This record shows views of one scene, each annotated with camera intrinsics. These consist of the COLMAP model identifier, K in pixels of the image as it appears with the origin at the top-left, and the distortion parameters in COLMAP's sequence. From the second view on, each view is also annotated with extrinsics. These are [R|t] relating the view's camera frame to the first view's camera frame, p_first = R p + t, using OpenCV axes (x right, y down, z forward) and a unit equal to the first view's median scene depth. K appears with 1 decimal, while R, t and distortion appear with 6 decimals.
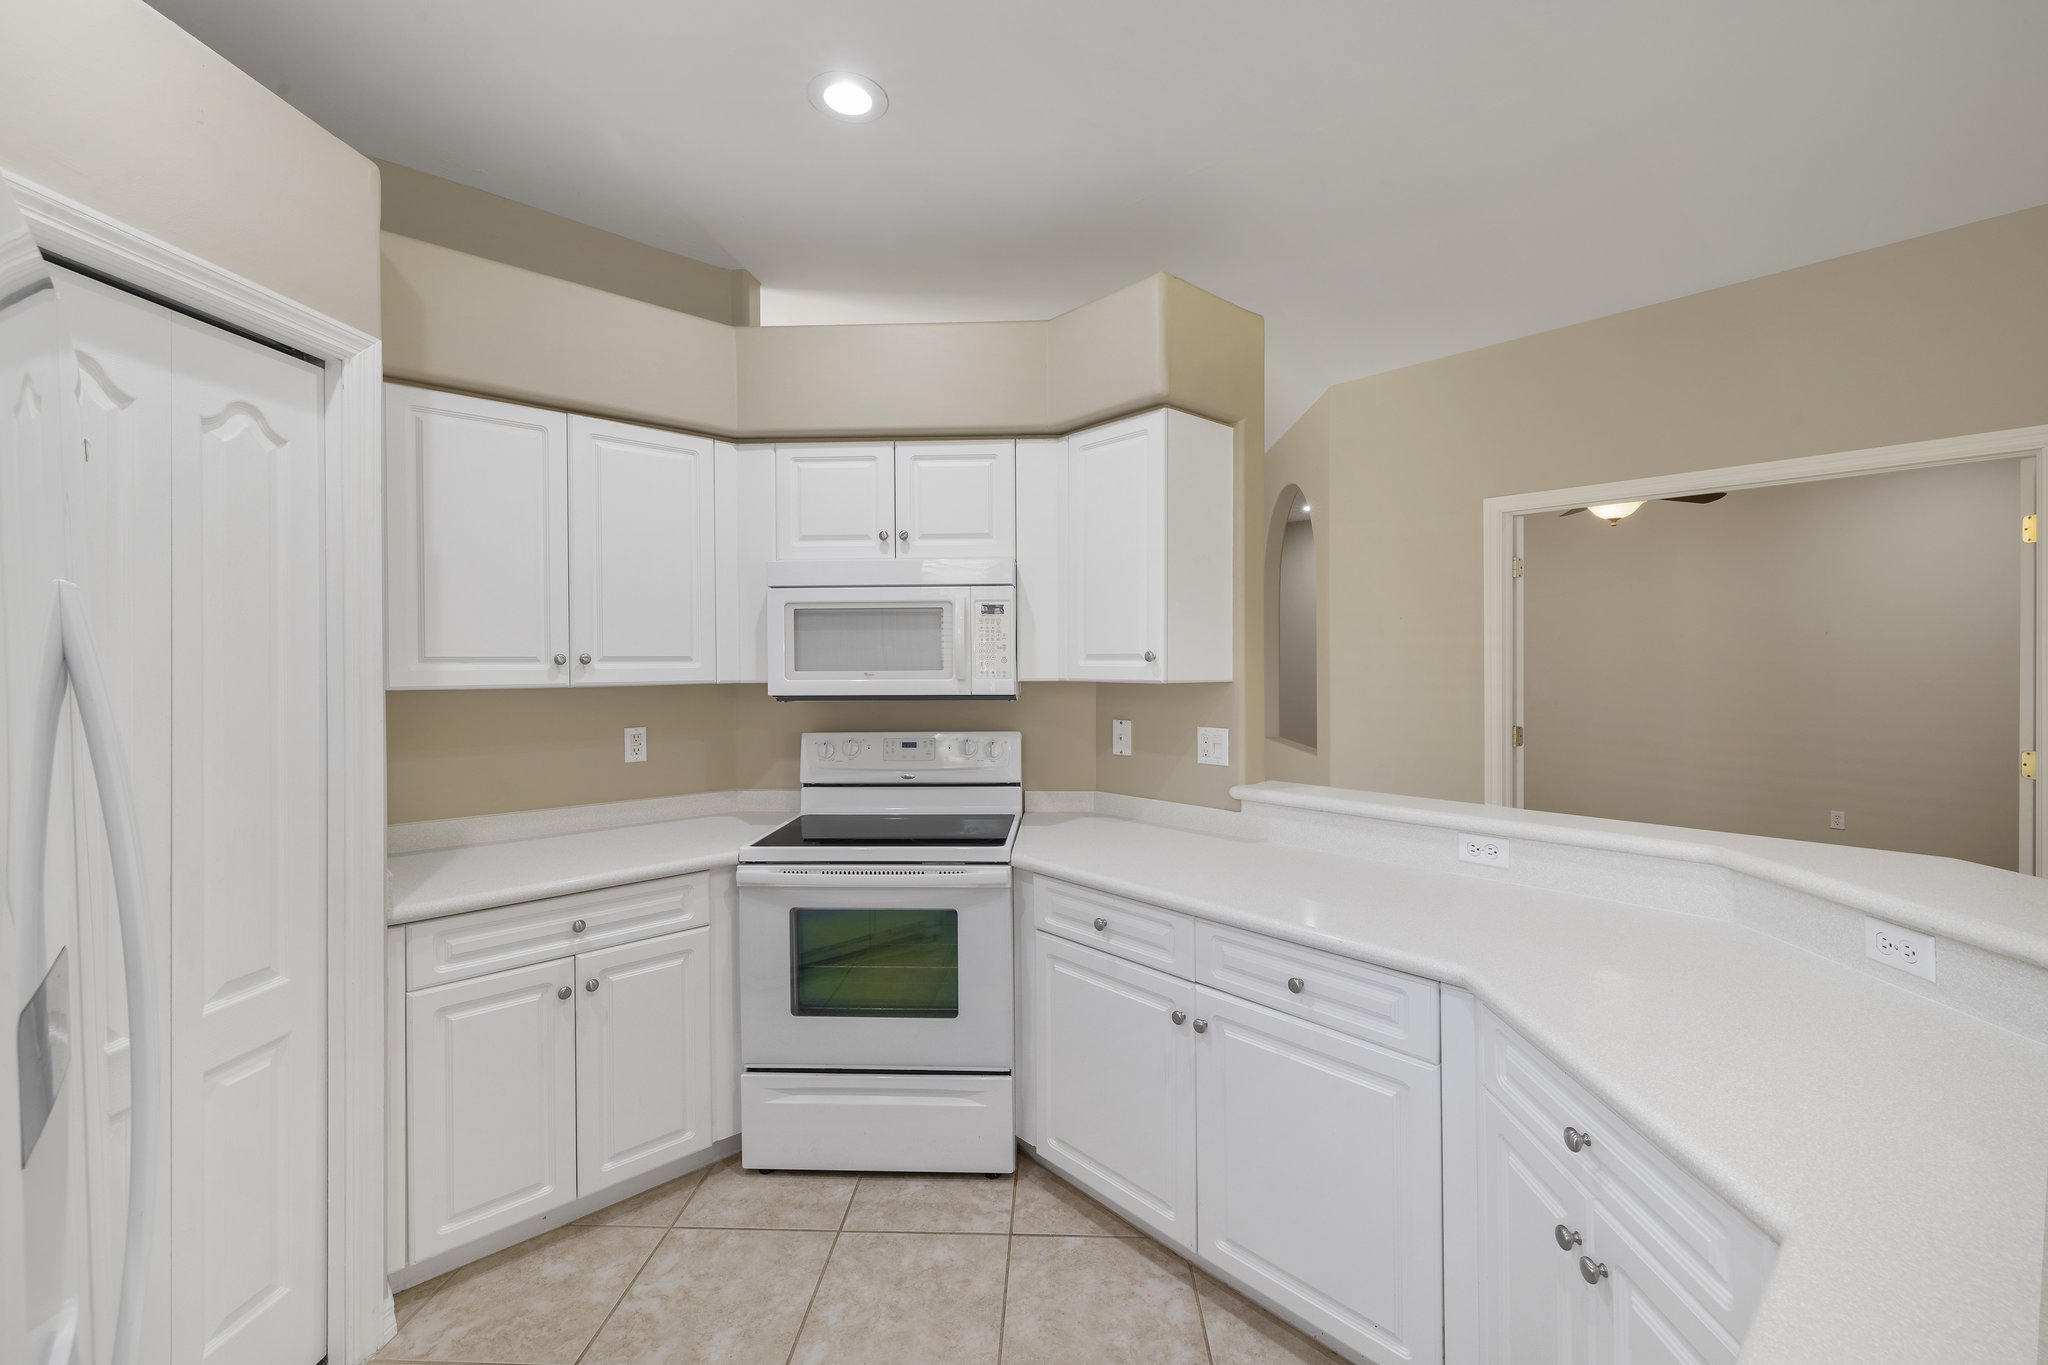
lens RADIAL K [[875.2, 0, 1016.4], [0, 875.2, 672.8], [0, 0, 1]] dist [0.003844, -0.000042]
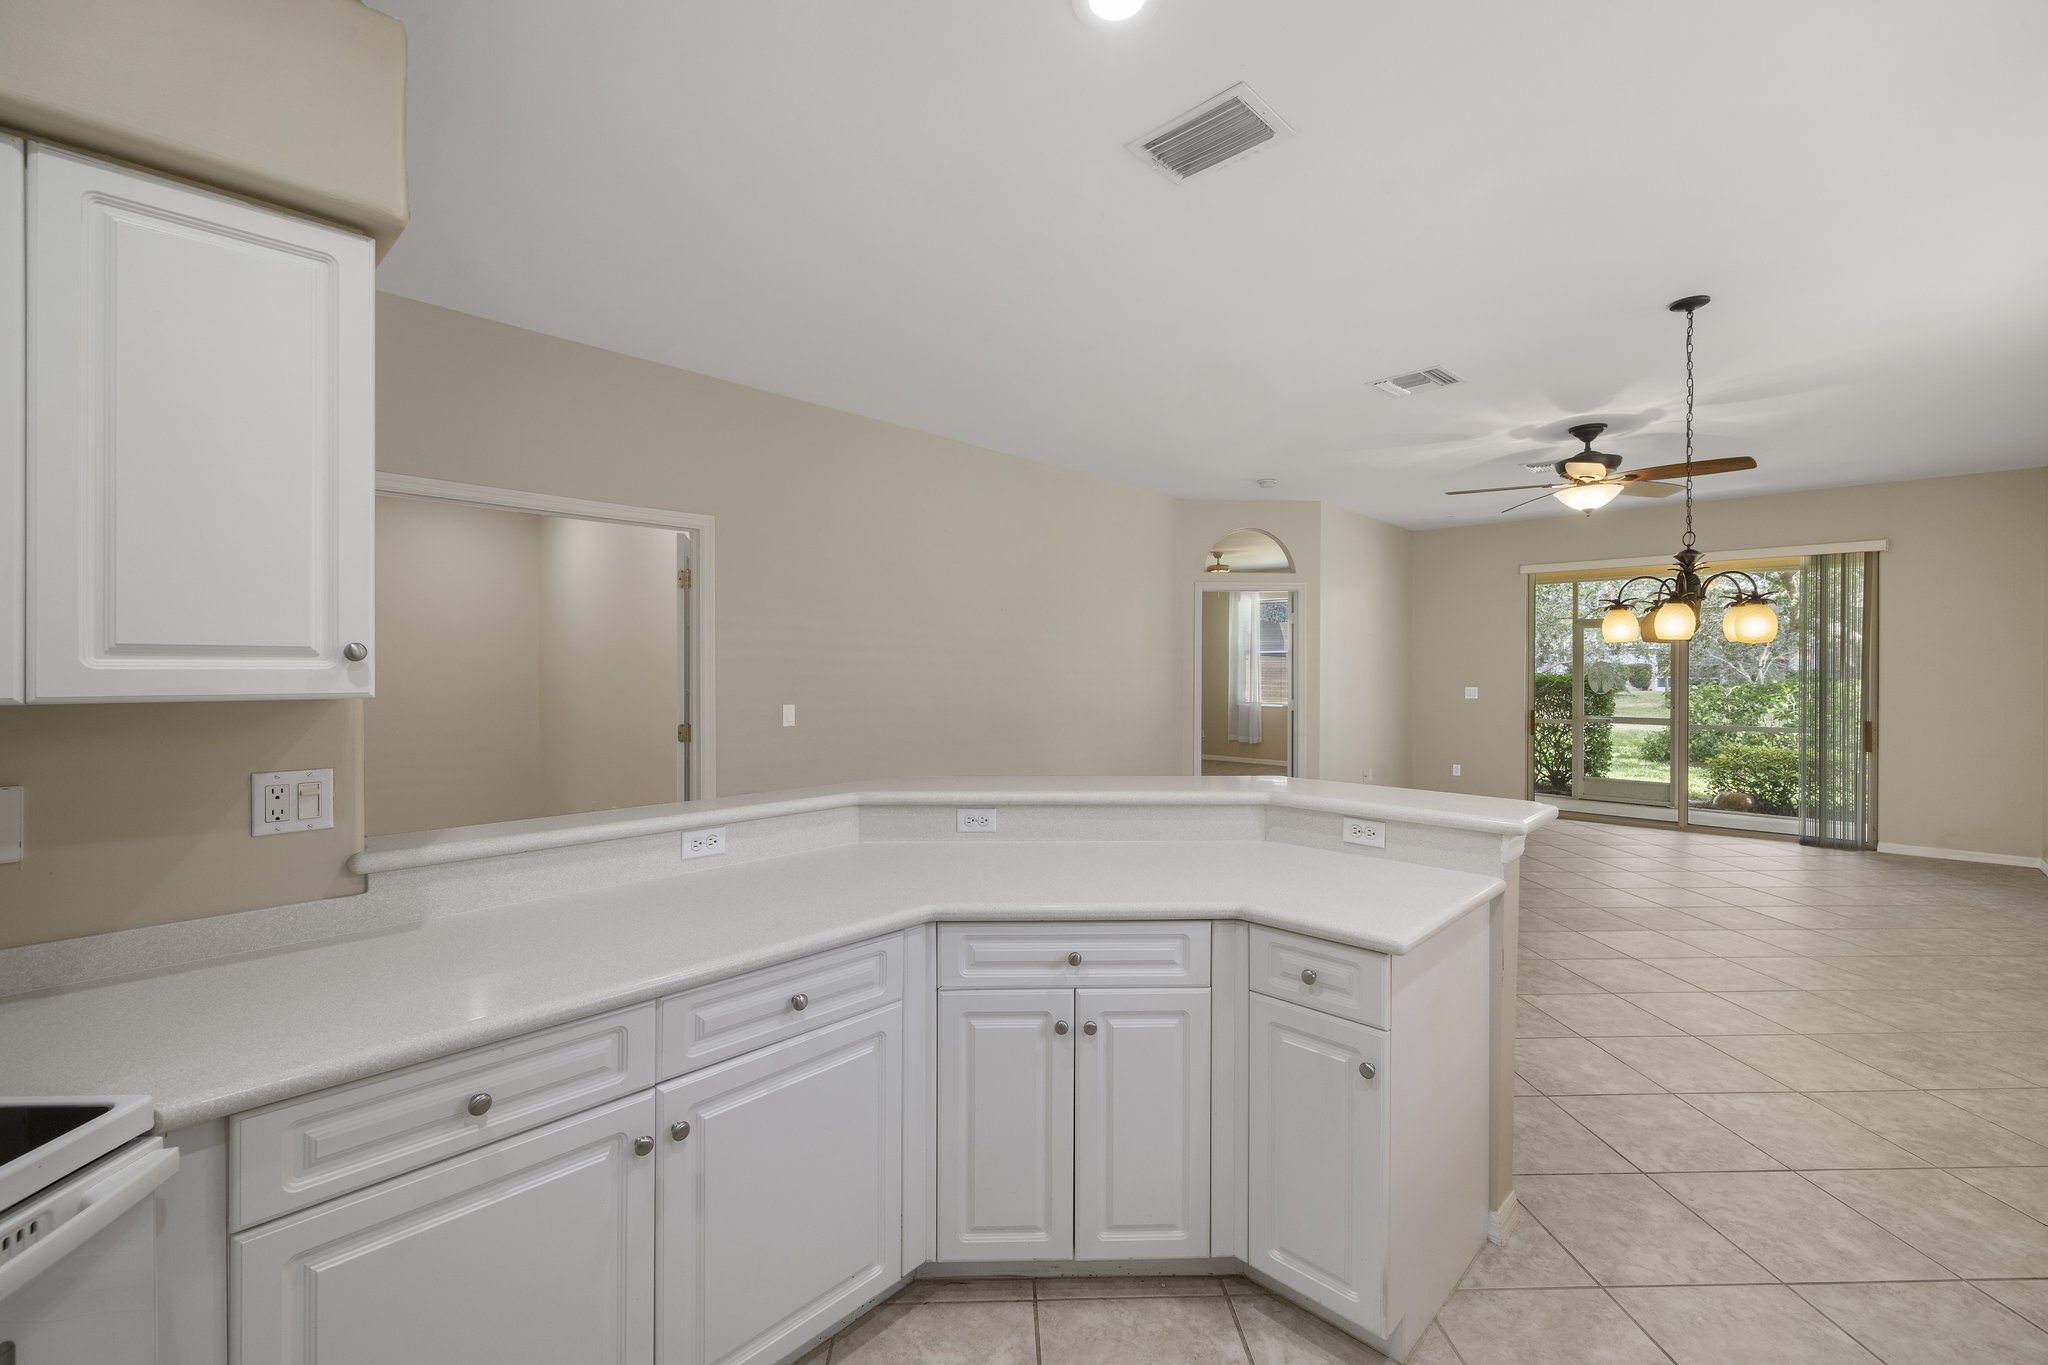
lens RADIAL K [[875.2, 0, 1024.8], [0, 875.2, 672.5], [0, 0, 1]] dist [0.003844, -0.000042]
pose [[-0.098350, -0.004028, 0.995144, -0.471308], [0.012105, 0.999913, 0.005243, -0.002956], [-0.995078, 0.012562, -0.098293, 0.609987]]
